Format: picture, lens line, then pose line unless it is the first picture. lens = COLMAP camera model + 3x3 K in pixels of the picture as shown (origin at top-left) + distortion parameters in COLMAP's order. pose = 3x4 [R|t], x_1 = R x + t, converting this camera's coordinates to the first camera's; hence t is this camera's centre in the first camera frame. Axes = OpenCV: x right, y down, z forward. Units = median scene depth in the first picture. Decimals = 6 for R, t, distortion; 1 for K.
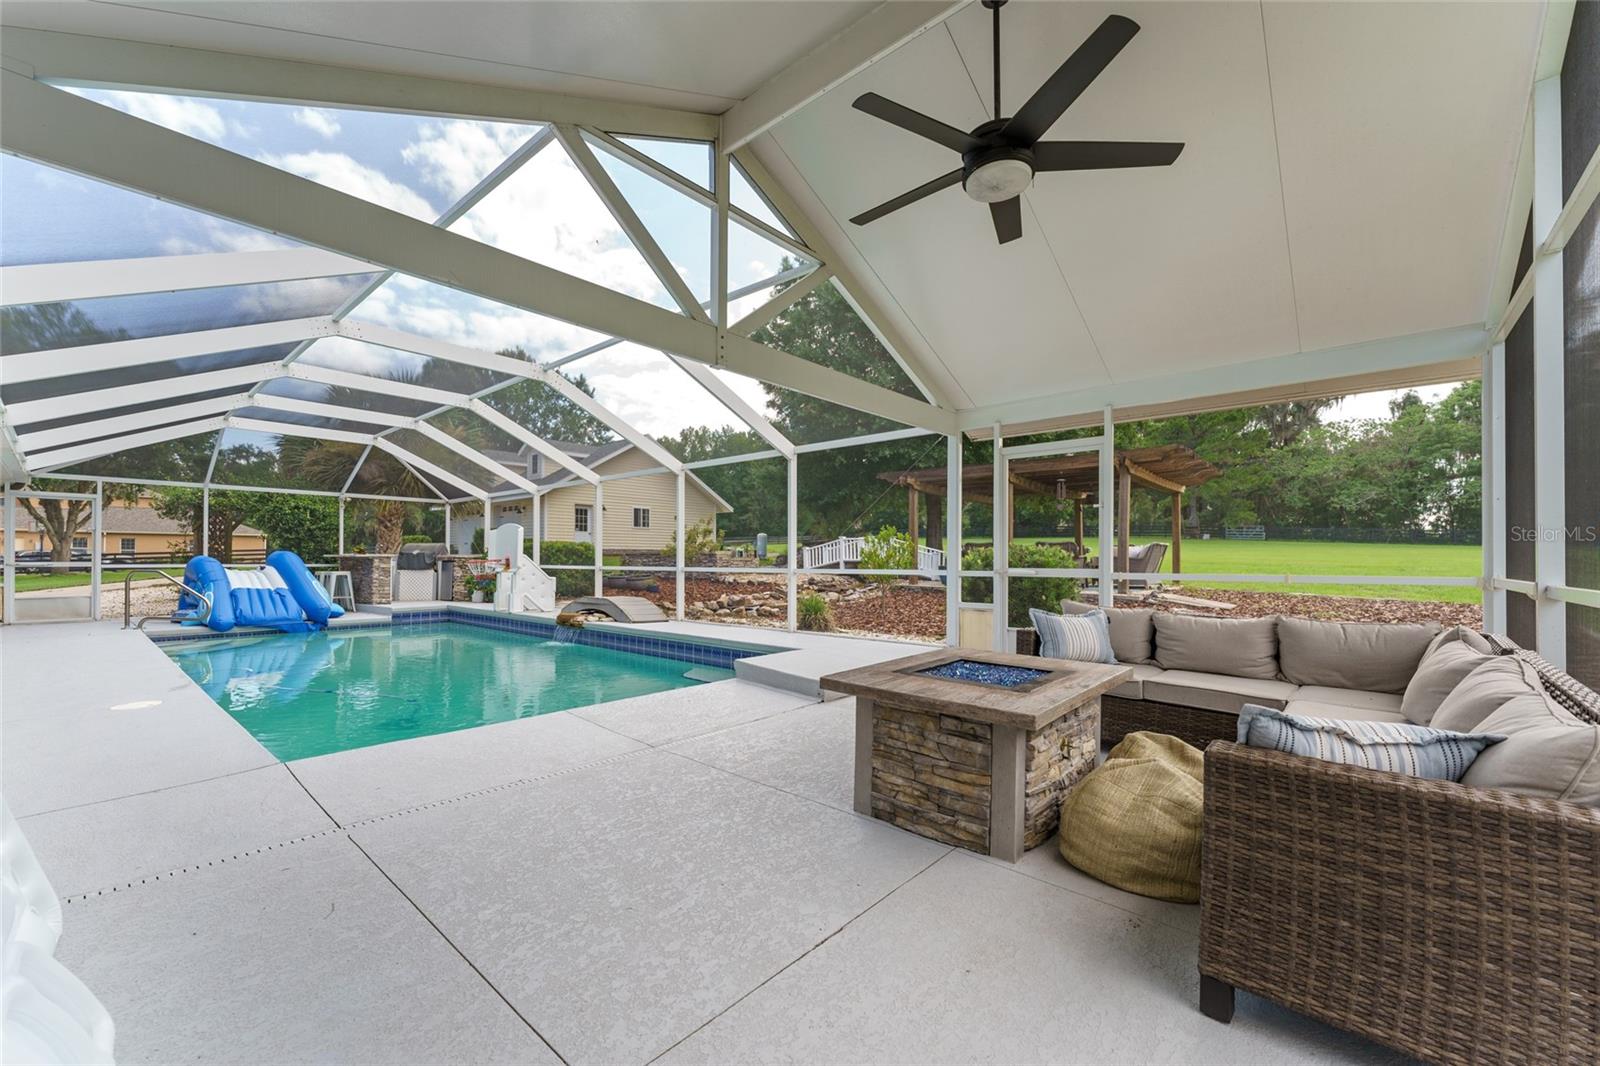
lens RADIAL K [[647.7, 0, 799.0], [0, 647.7, 550.1], [0, 0, 1]] dist [-0.000113, -0.000151]
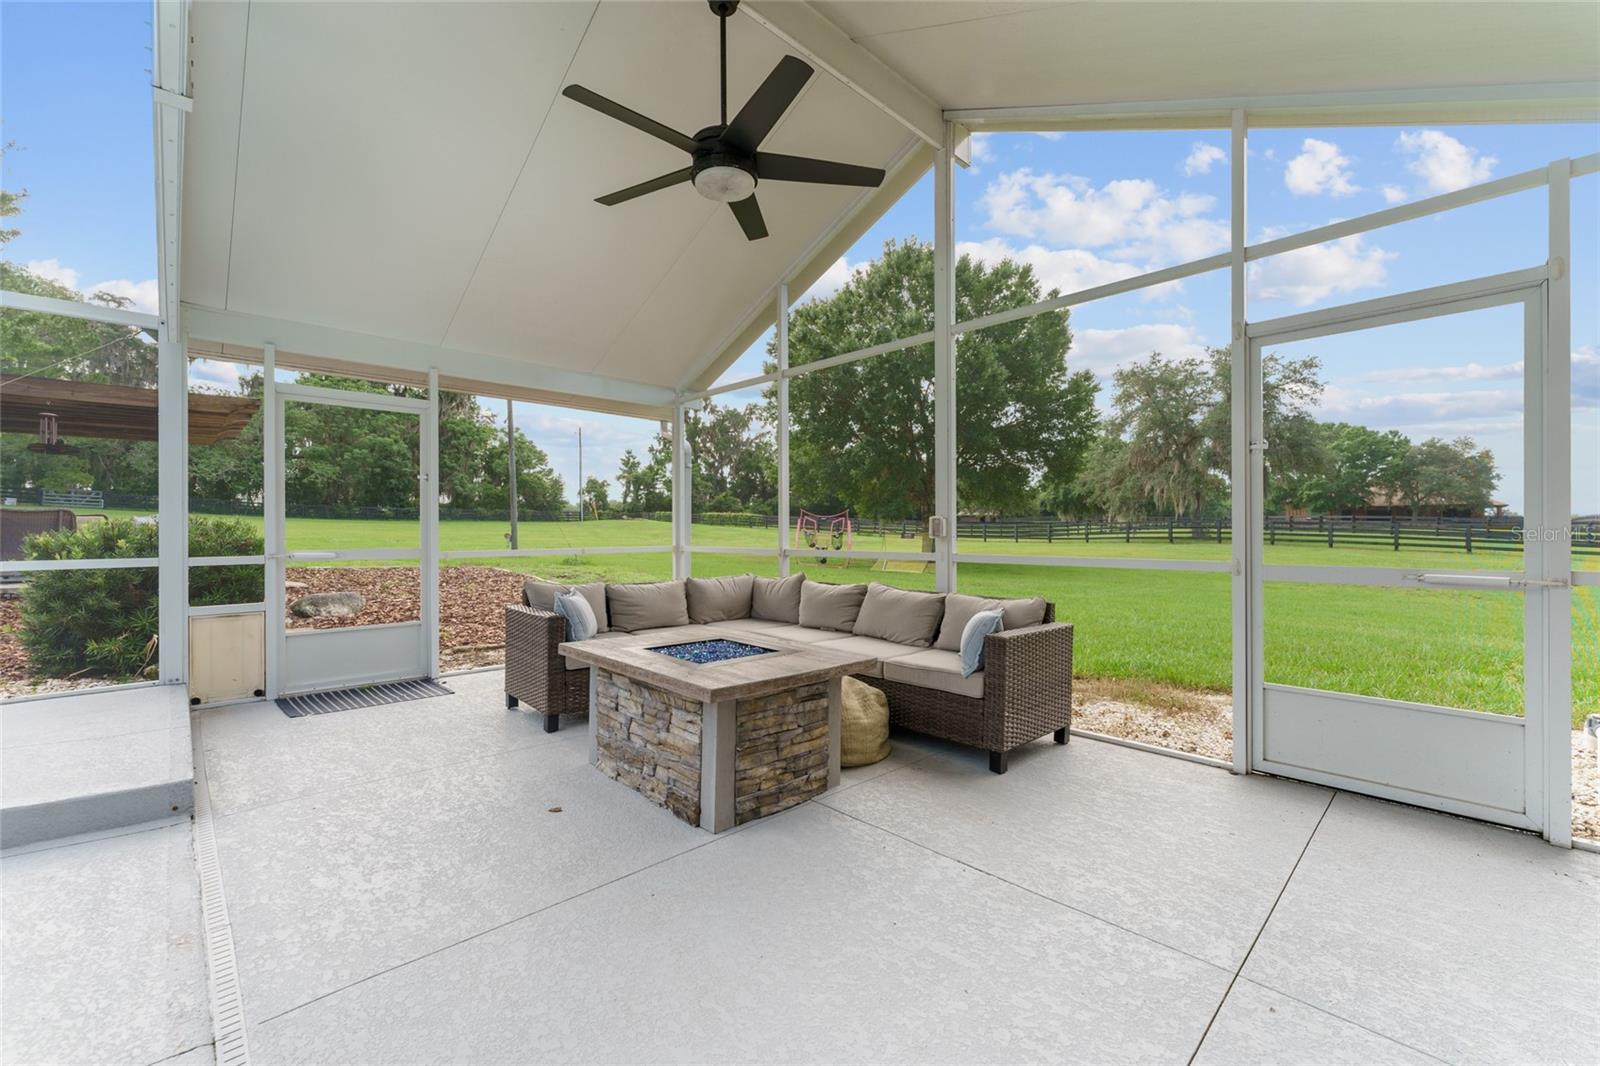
lens RADIAL K [[644.3, 0, 795.1], [0, 644.3, 531.4], [0, 0, 1]] dist [0.000270, 0.000062]
pose [[0.087076, -0.005552, 0.996186, -0.192771], [-0.010262, 0.999926, 0.006470, -0.002524], [-0.996149, -0.010786, 0.087012, 0.207745]]
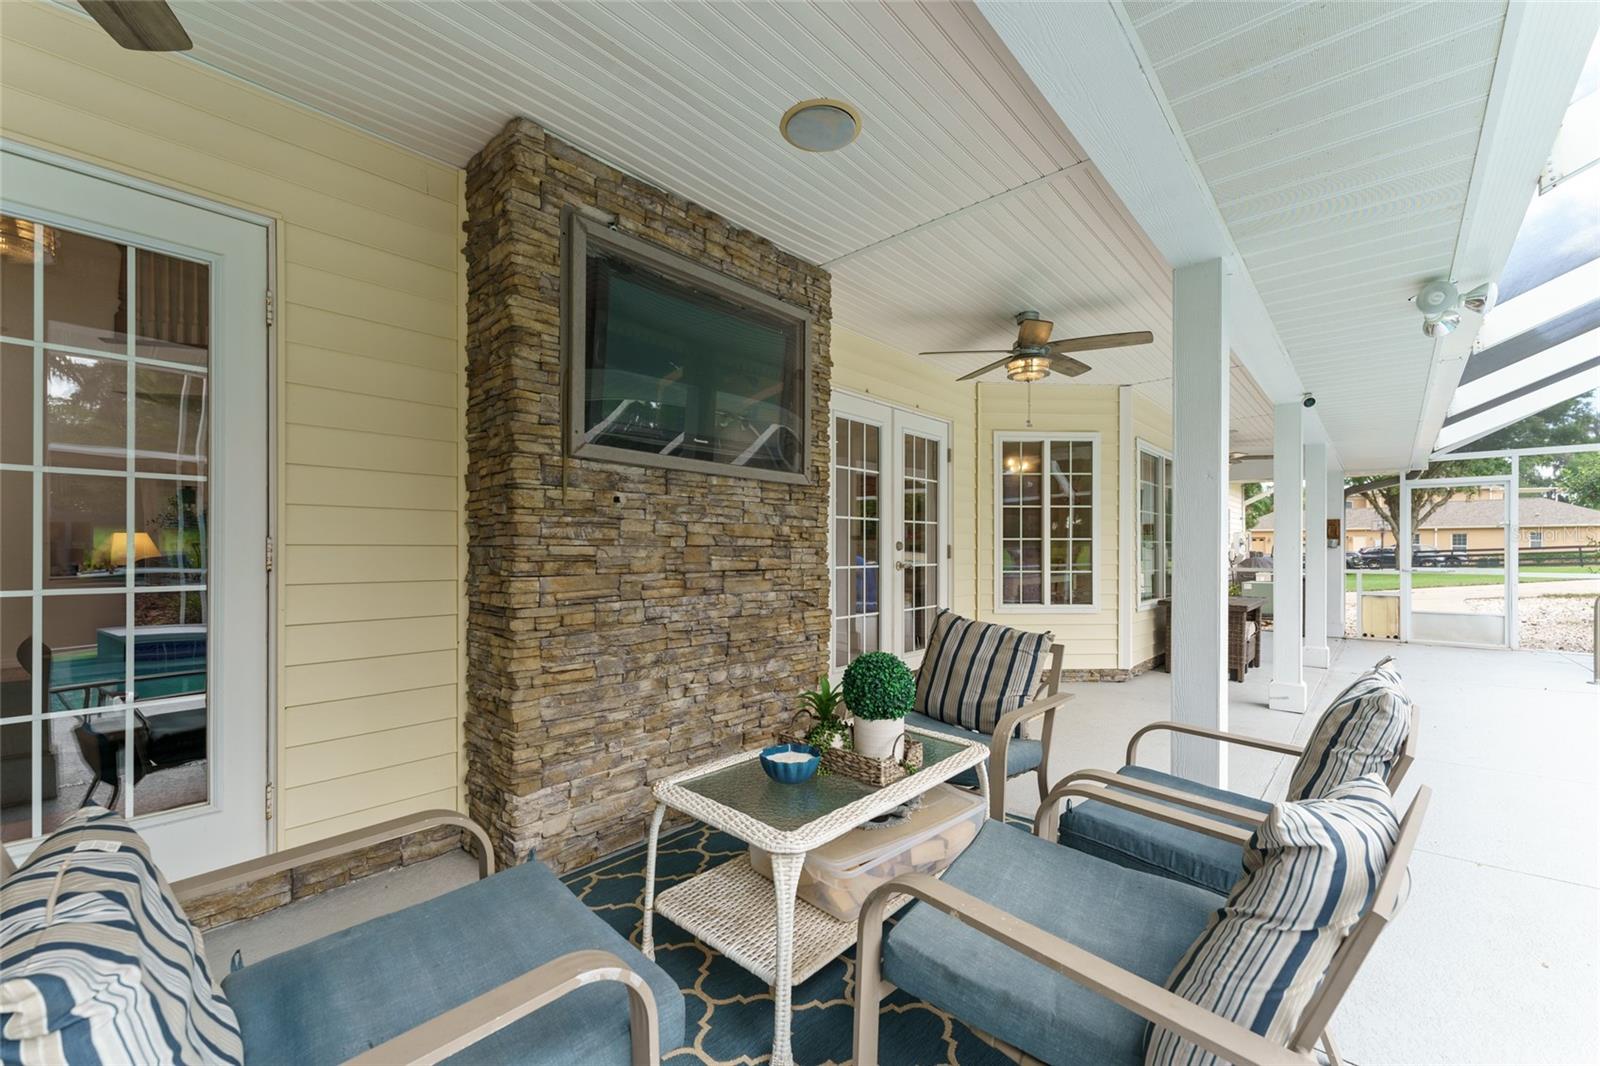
lens RADIAL K [[647.7, 0, 799.0], [0, 647.7, 550.1], [0, 0, 1]] dist [-0.000113, -0.000151]
pose [[-0.016604, -0.002467, -0.999859, -0.347122], [0.010392, 0.999943, -0.002640, -0.008613], [0.999808, -0.010435, -0.016577, 0.216914]]
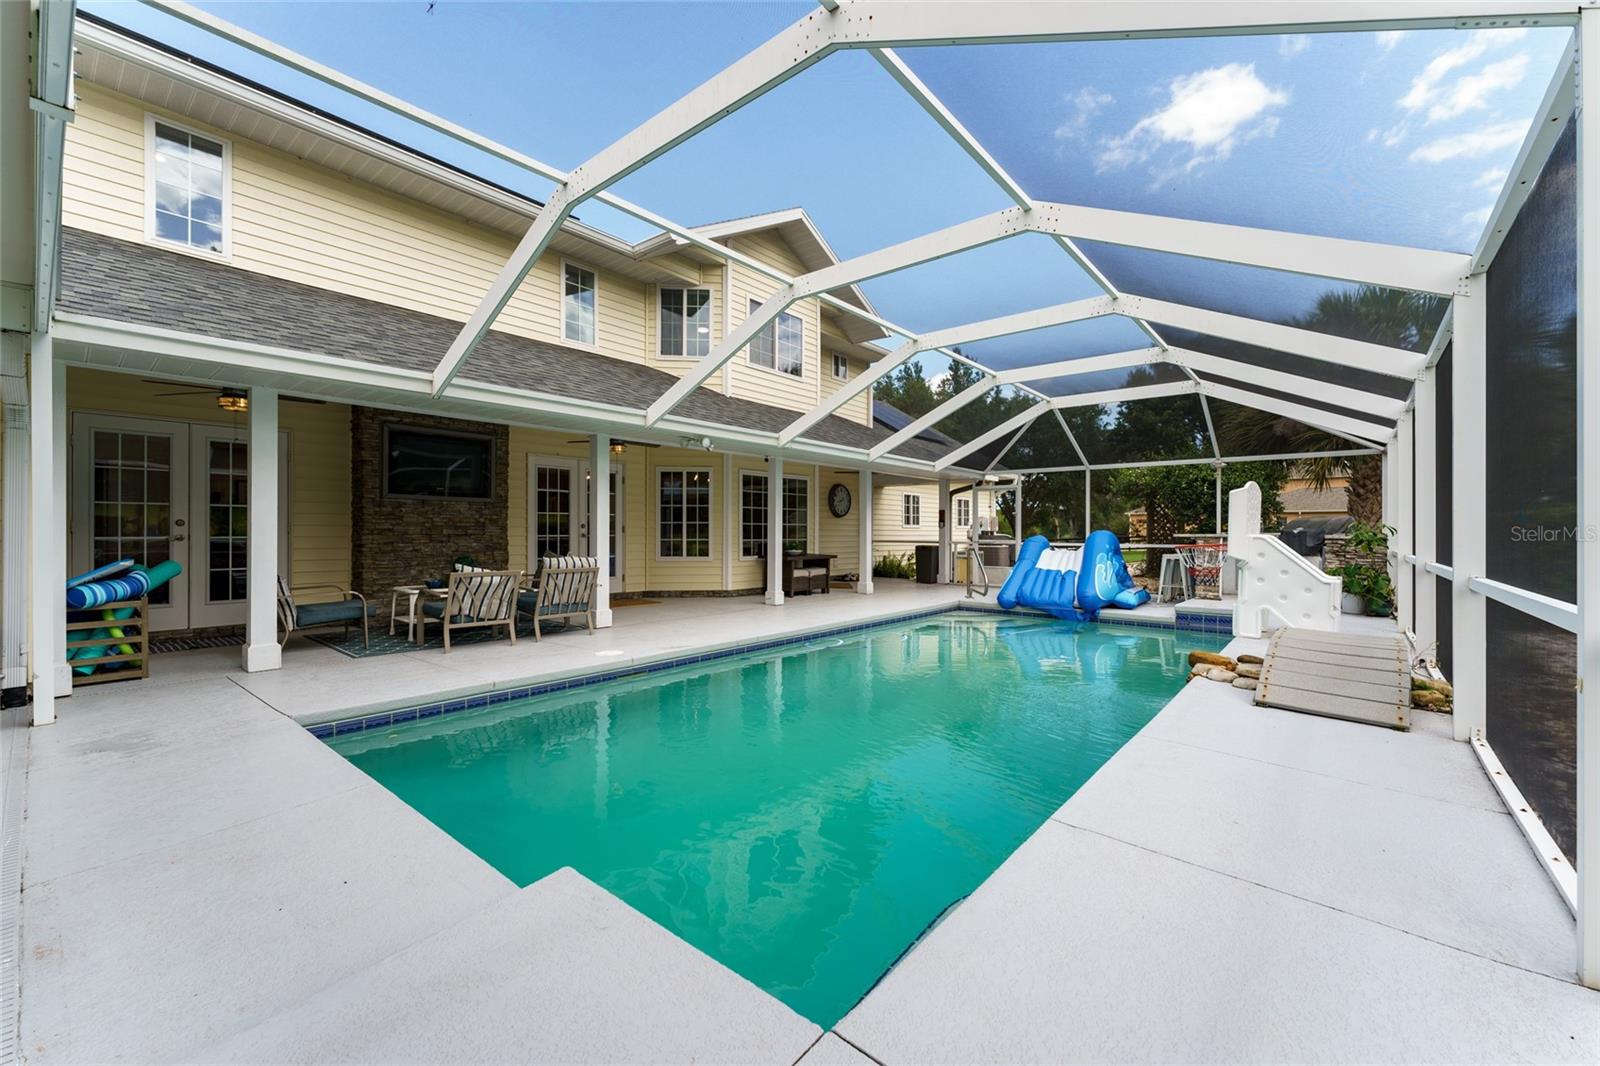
lens RADIAL K [[644.3, 0, 795.1], [0, 644.3, 531.4], [0, 0, 1]] dist [0.000270, 0.000062]
pose [[0.012688, -0.002708, -0.999916, 0.116590], [0.010381, 0.999943, -0.002576, 0.000835], [0.999866, -0.010348, 0.012715, 0.556712]]
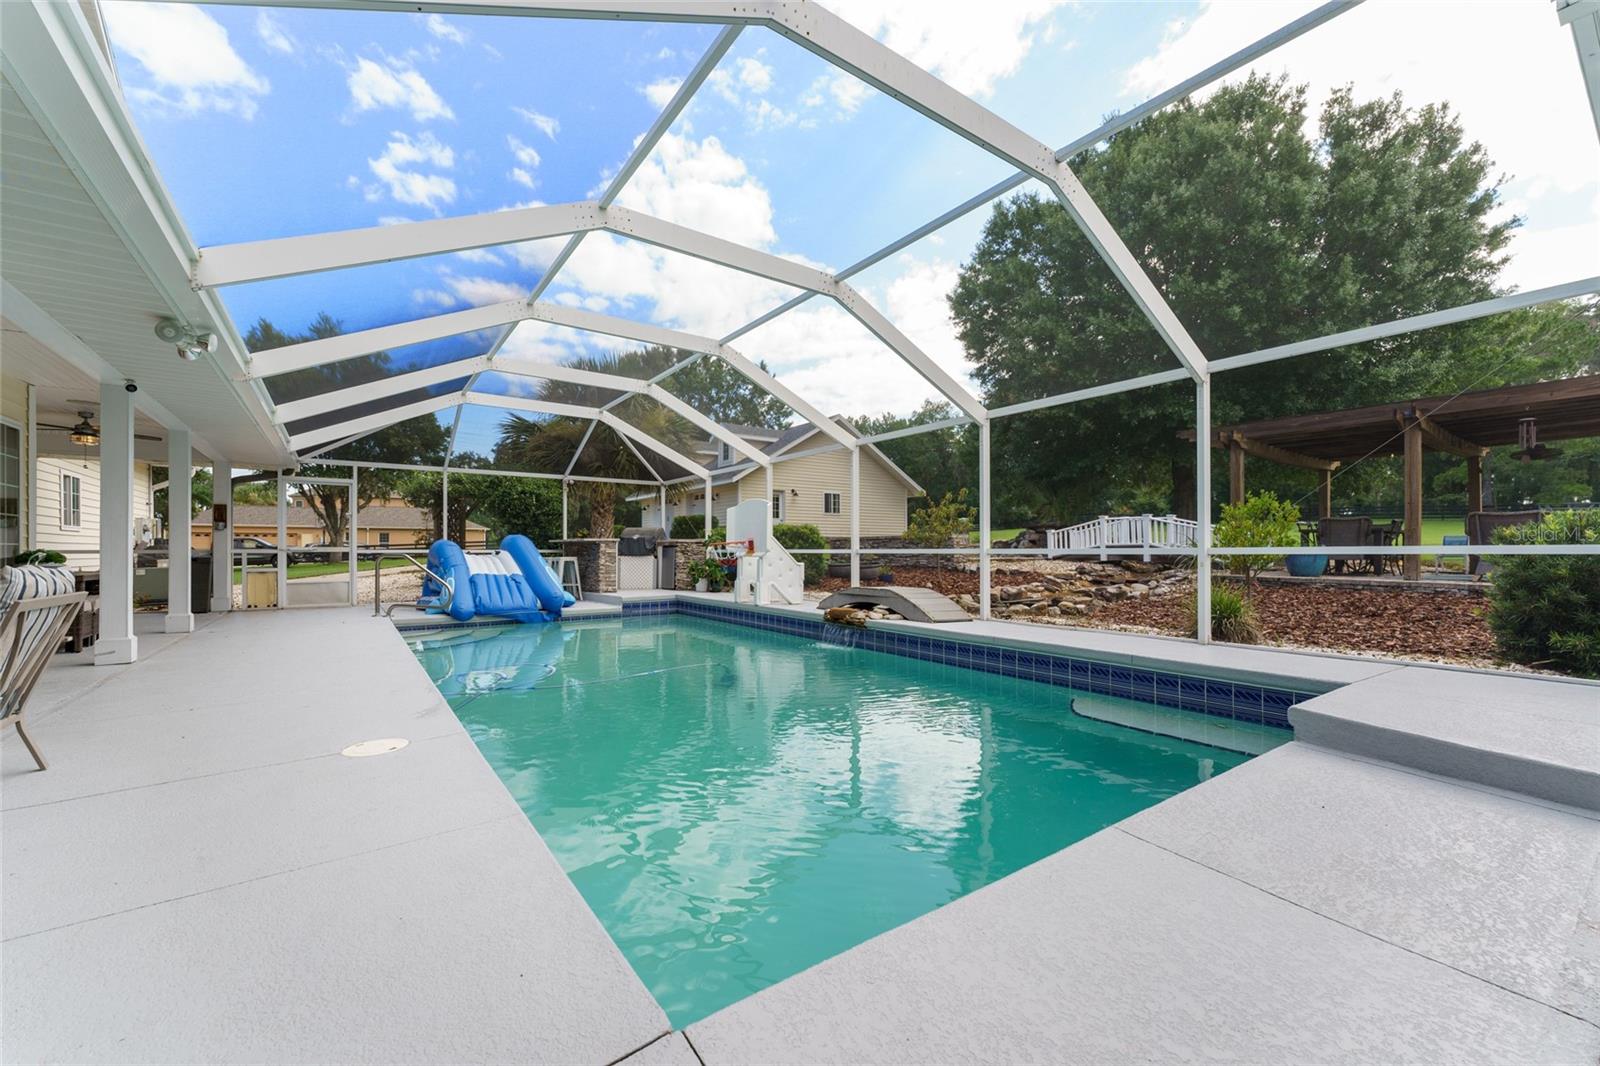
lens RADIAL K [[644.6, 0, 798.7], [0, 644.6, 540.7], [0, 0, 1]] dist [0.002926, -0.000125]
pose [[0.972849, -0.006774, -0.231341, -0.186403], [0.006606, 0.999977, -0.001501, 0.014432], [0.231346, -0.000068, 0.972871, 0.190633]]
